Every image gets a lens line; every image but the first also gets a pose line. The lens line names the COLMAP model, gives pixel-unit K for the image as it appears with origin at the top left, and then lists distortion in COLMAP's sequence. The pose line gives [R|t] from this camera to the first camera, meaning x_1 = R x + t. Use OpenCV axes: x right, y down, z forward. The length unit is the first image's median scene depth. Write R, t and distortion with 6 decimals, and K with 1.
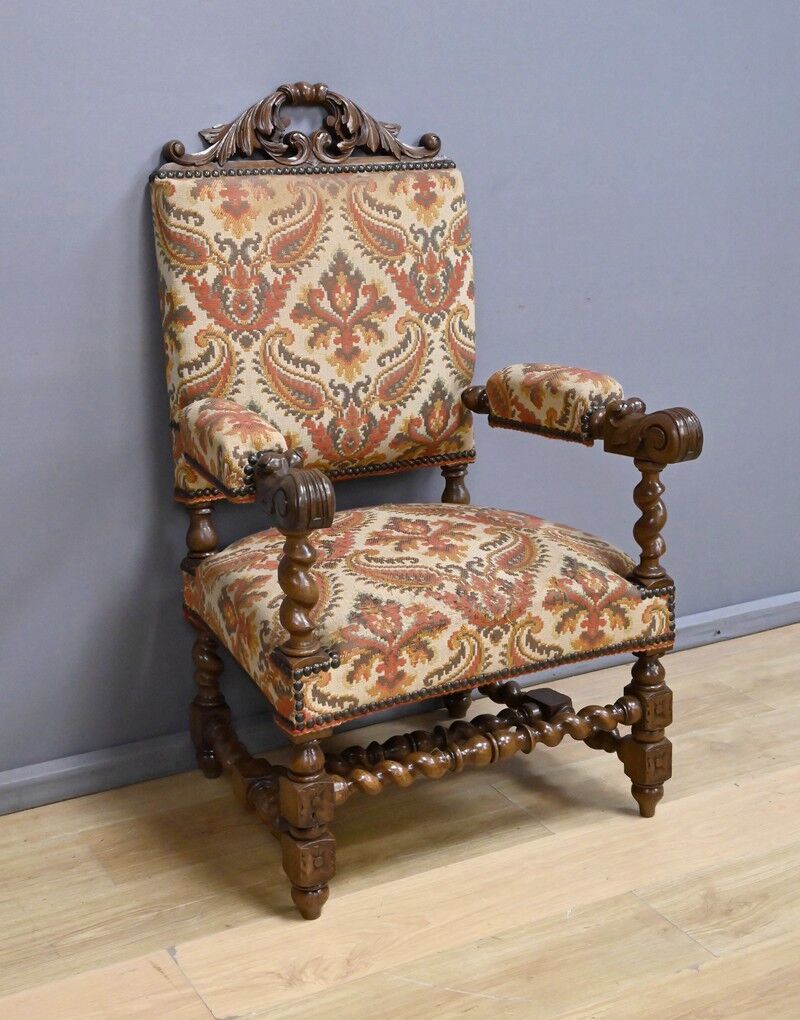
lens RADIAL K [[1508.4, 0, 401.5], [0, 1508.4, 509.7], [0, 0, 1]] dist [-0.005130, 0.000000]
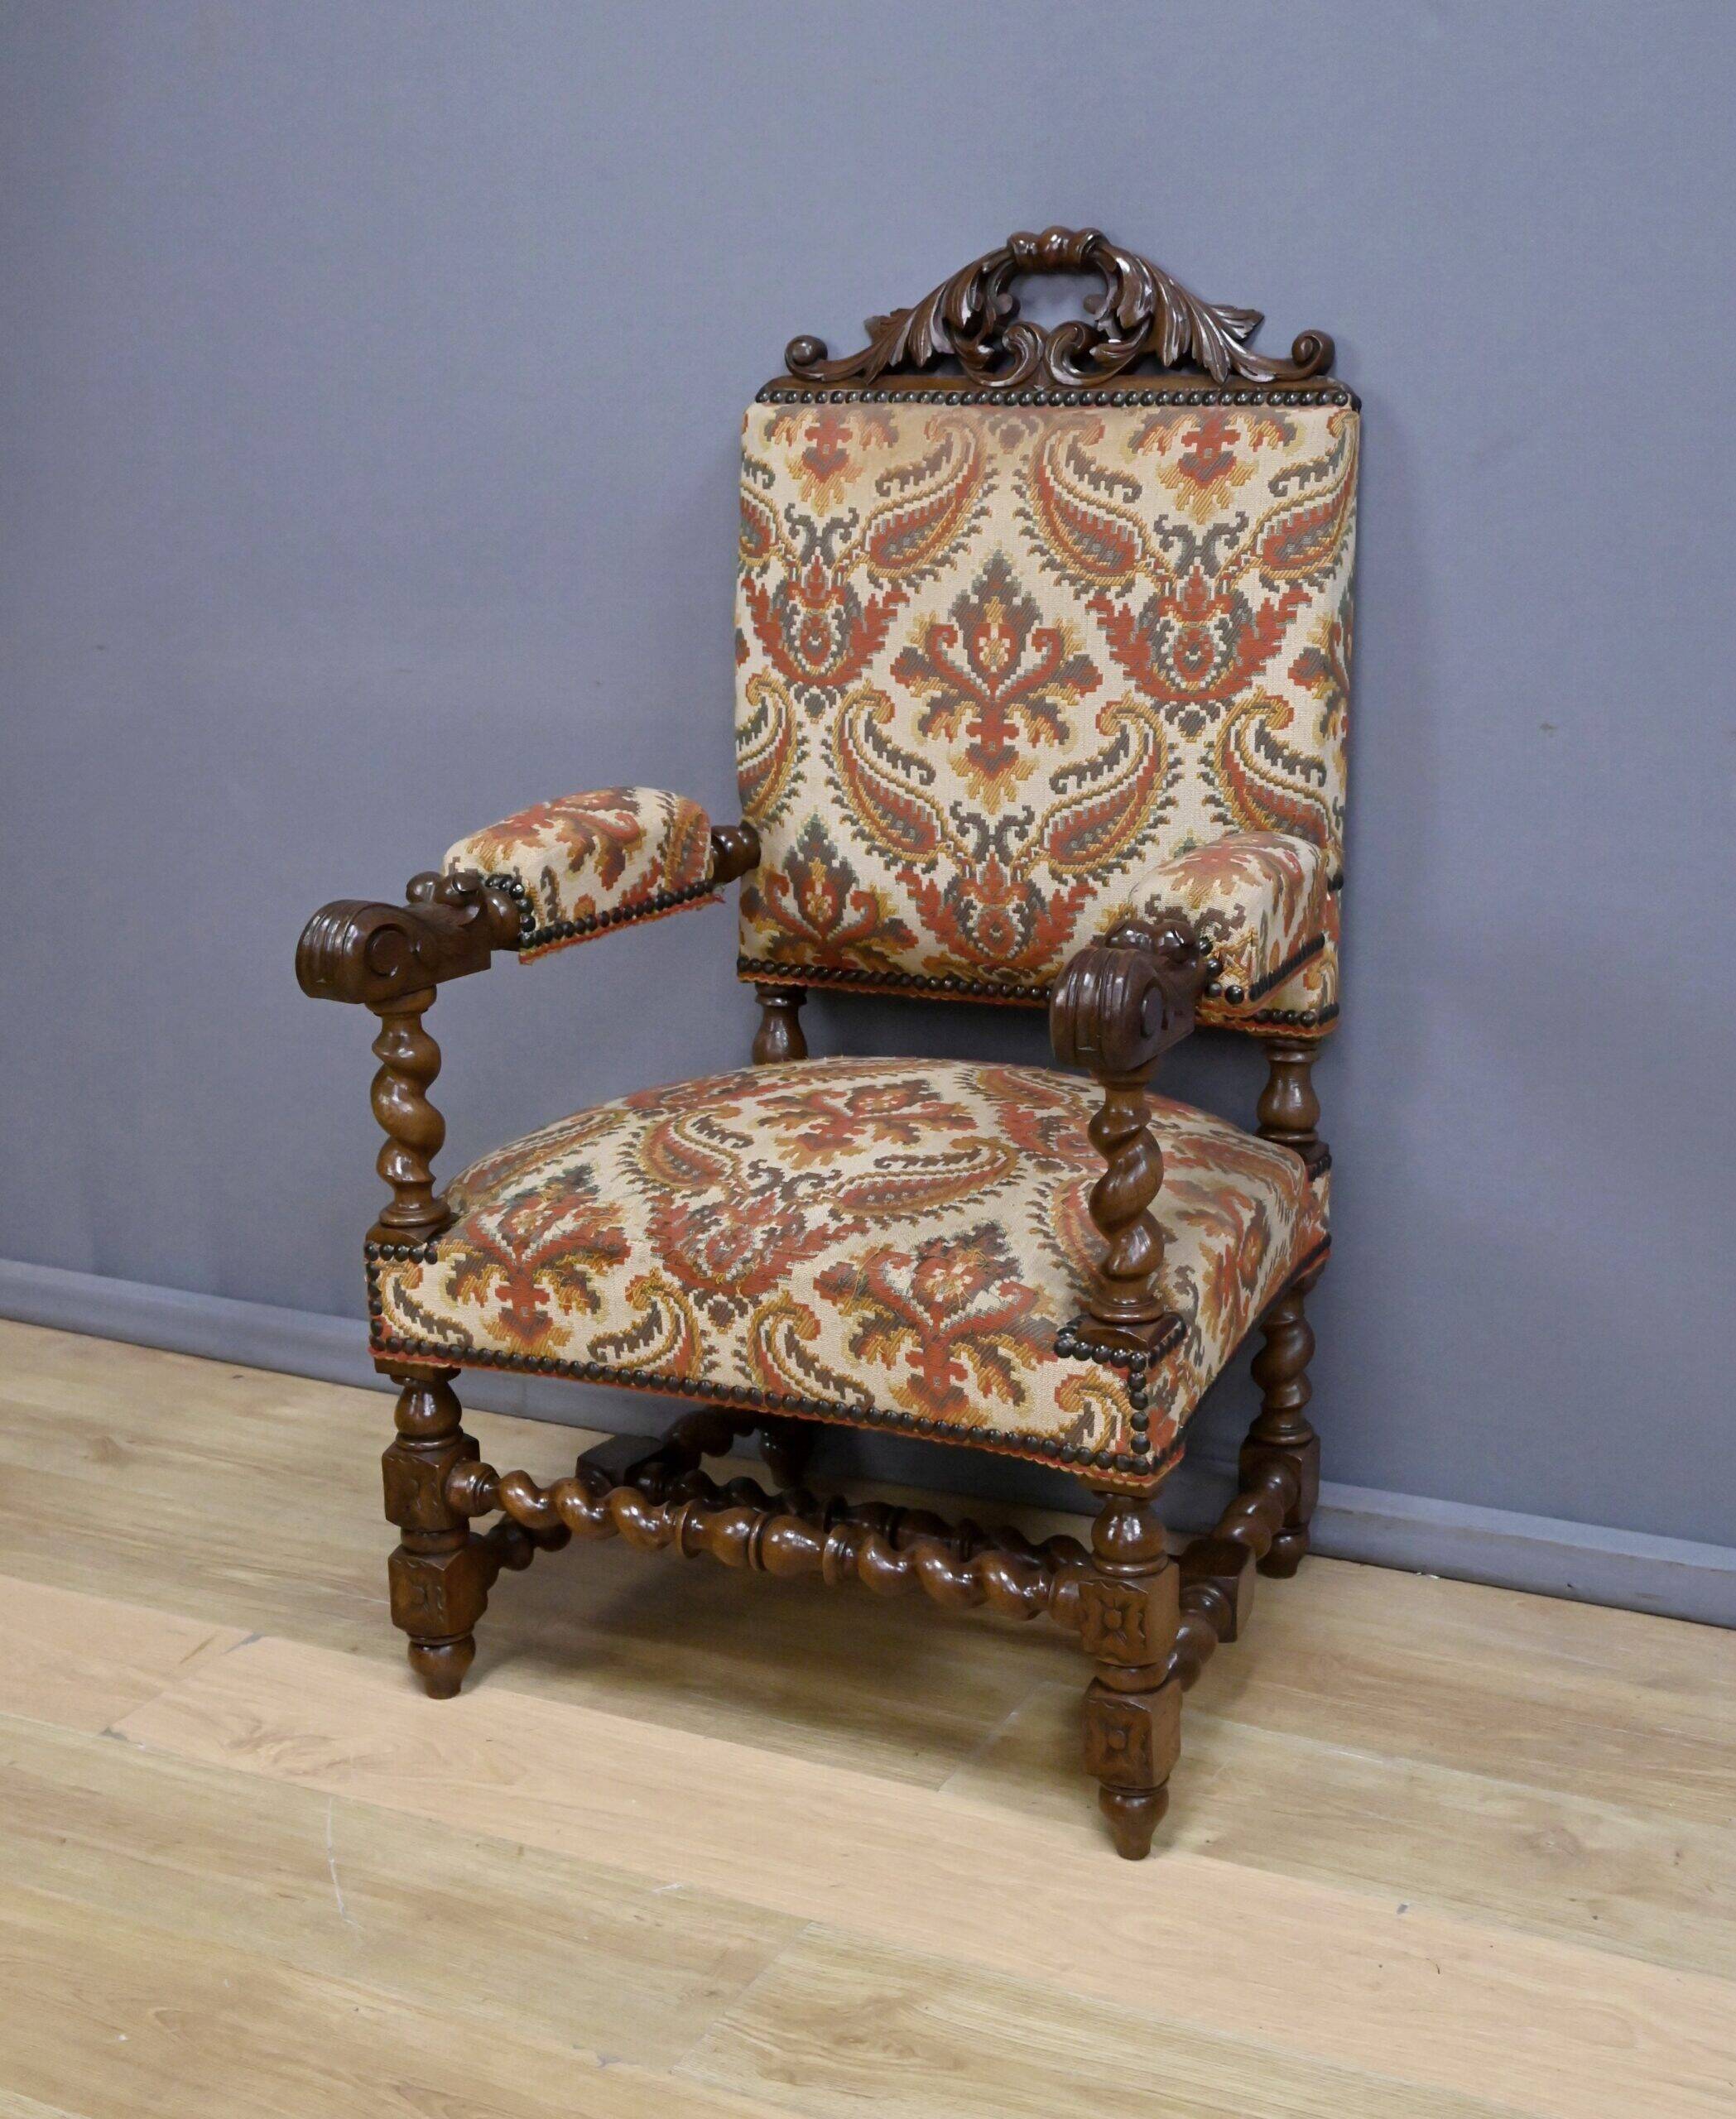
lens RADIAL K [[2934.0, 0, 880.1], [0, 2934.0, 1043.2], [0, 0, 1]] dist [0.000888, 0.000000]
pose [[0.554339, 0.206848, -0.806178, 0.793188], [-0.211472, 0.971841, 0.103943, -0.108401], [0.804977, 0.112865, 0.582472, 0.415835]]
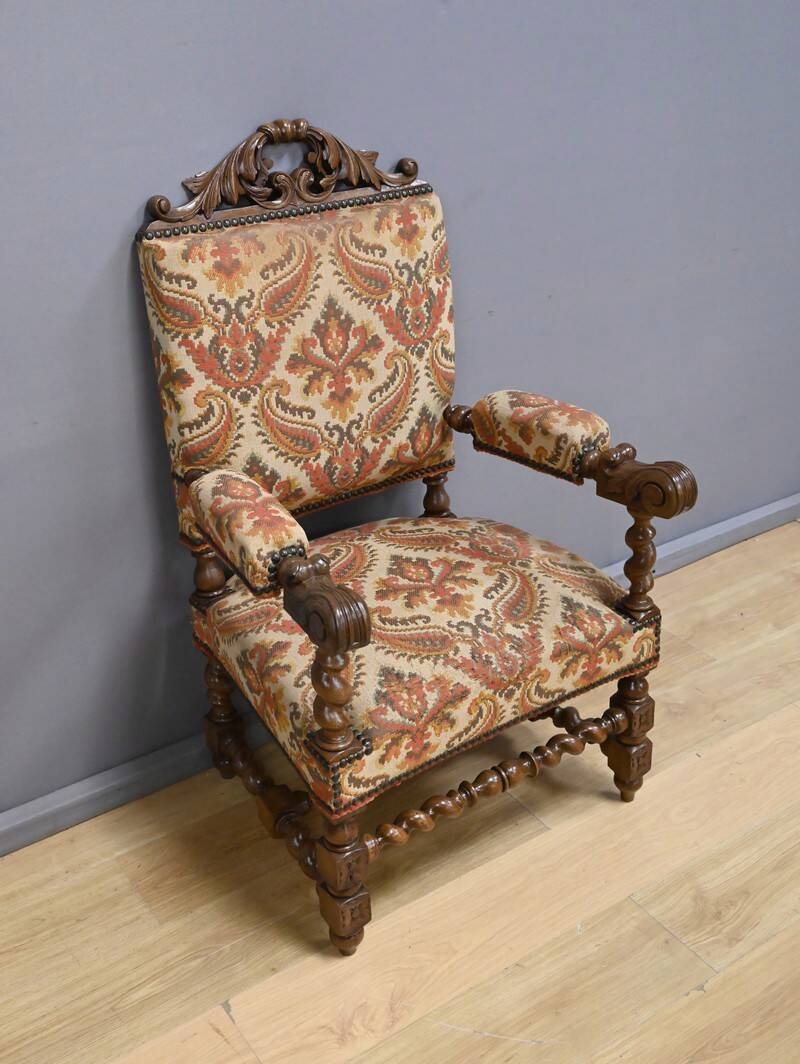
lens RADIAL K [[1227.0, 0, 398.5], [0, 1227.0, 526.4], [0, 0, 1]] dist [-0.000746, 0.000000]
pose [[0.994890, -0.052598, 0.086182, -0.075875], [0.034388, 0.979077, 0.200565, -0.188885], [-0.094928, -0.196577, 0.975882, 0.171056]]
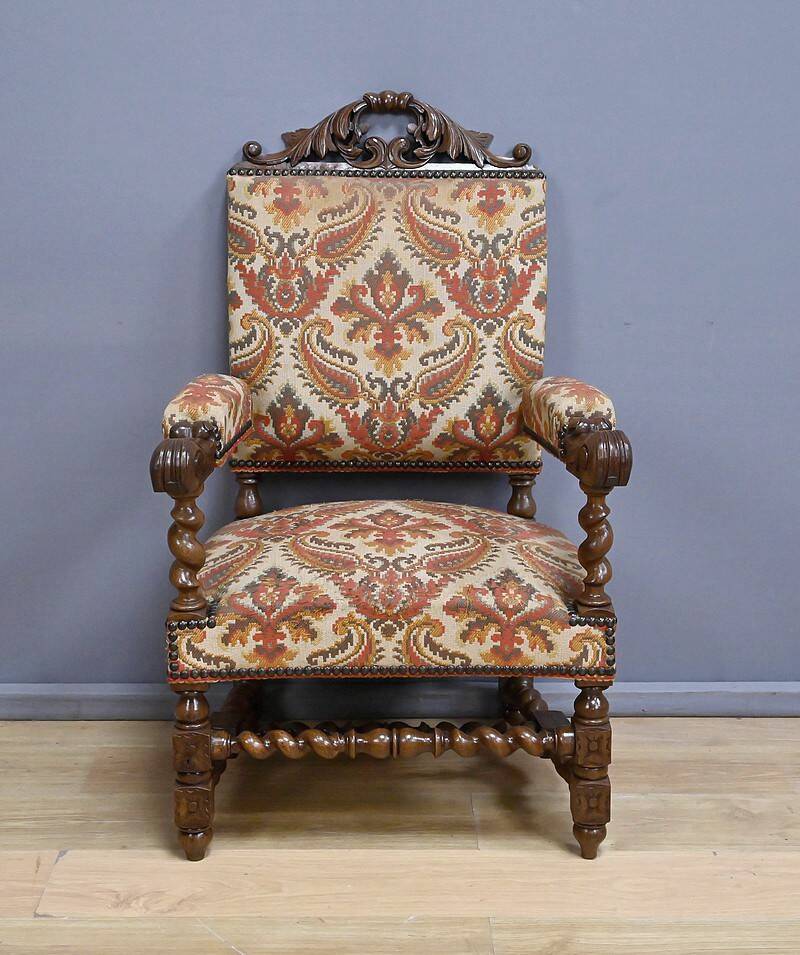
lens RADIAL K [[1487.7, 0, 371.9], [0, 1487.7, 485.3], [0, 0, 1]] dist [-0.002428, 0.000000]
pose [[0.878099, 0.130399, -0.460367, 0.455887], [-0.144256, 0.989527, 0.005133, -0.014896], [0.456215, 0.061904, 0.887714, 0.091887]]
